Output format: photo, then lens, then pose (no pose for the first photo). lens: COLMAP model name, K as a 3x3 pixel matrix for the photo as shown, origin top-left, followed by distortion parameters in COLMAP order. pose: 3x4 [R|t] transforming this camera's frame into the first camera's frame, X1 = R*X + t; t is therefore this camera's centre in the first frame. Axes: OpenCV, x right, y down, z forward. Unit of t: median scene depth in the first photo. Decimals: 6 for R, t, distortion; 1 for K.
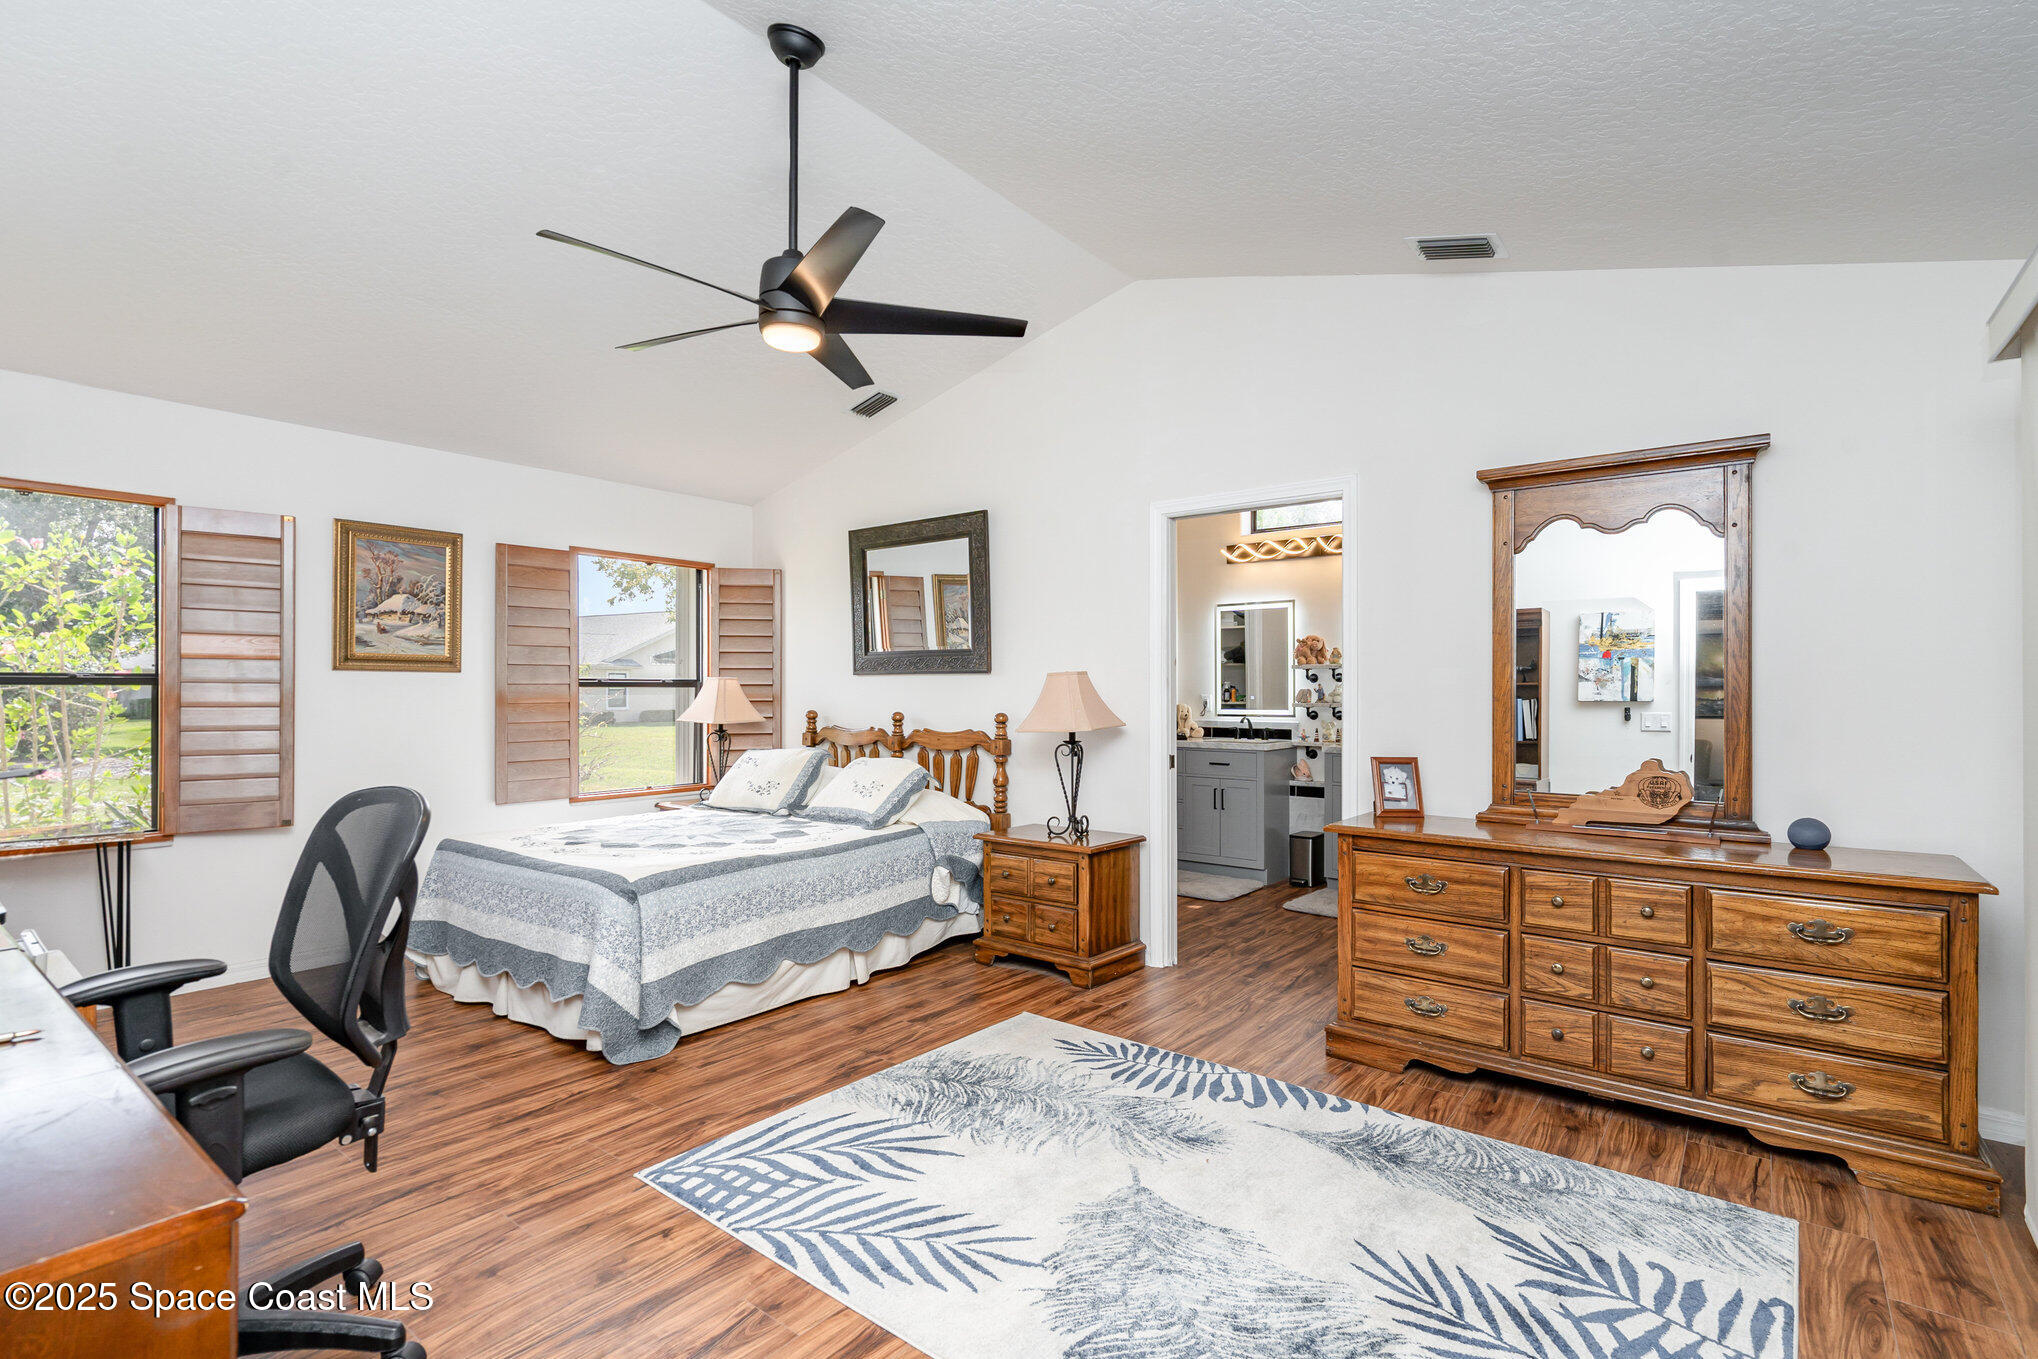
lens RADIAL K [[920.5, 0, 1014.2], [0, 920.5, 689.6], [0, 0, 1]] dist [-0.000976, 0.000010]
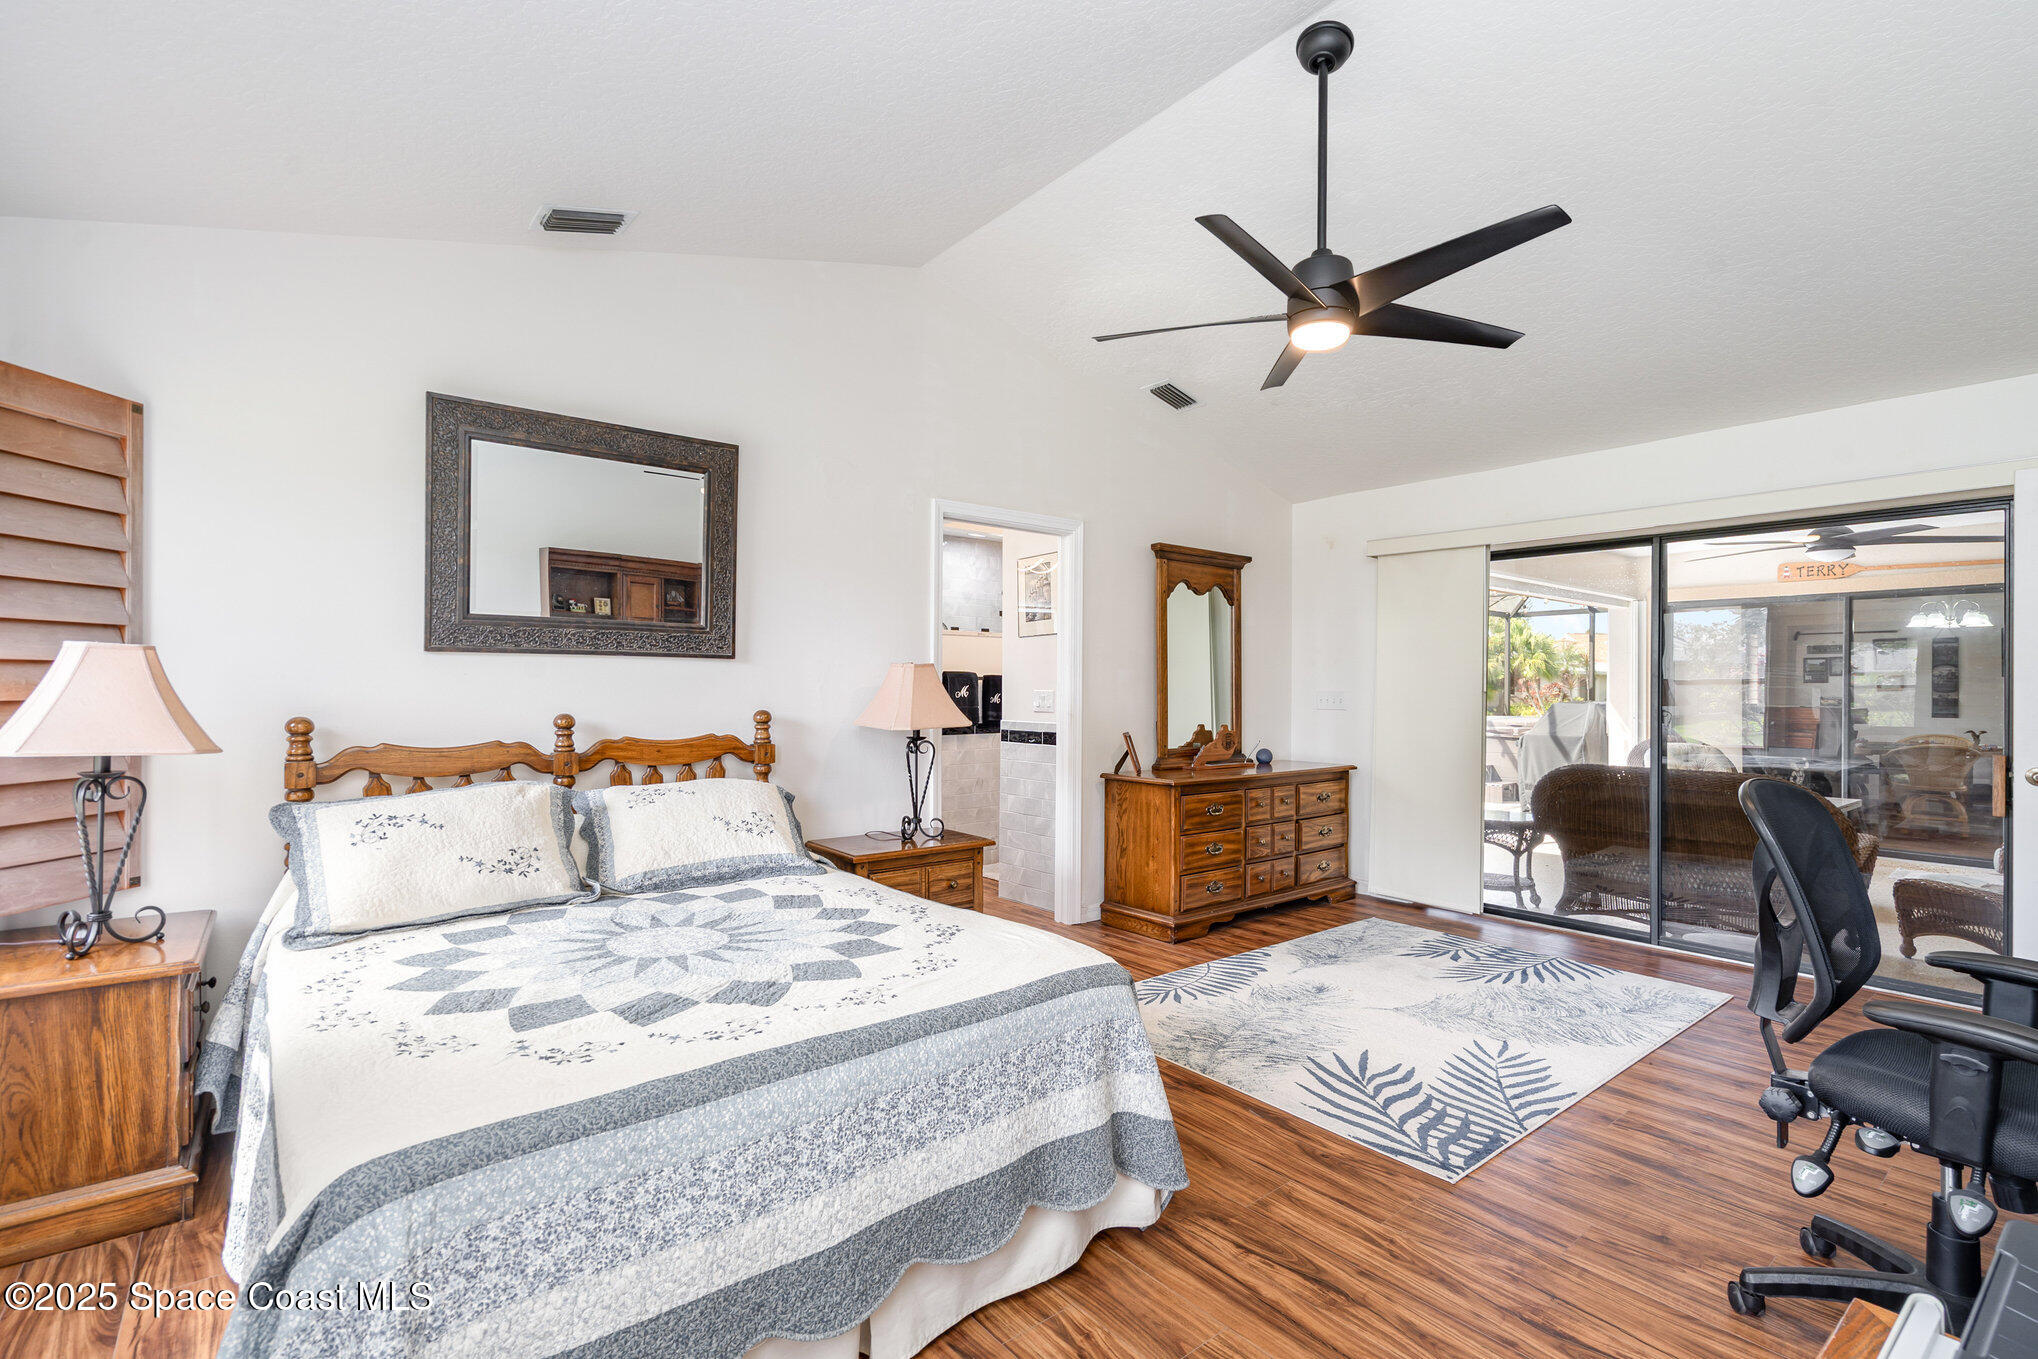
lens RADIAL K [[920.5, 0, 1001.8], [0, 920.5, 682.5], [0, 0, 1]] dist [-0.000976, 0.000010]
pose [[0.244117, 0.008297, 0.969710, -1.301957], [-0.006784, 0.999954, -0.006847, 0.009748], [-0.969722, -0.004907, 0.244162, 1.085019]]
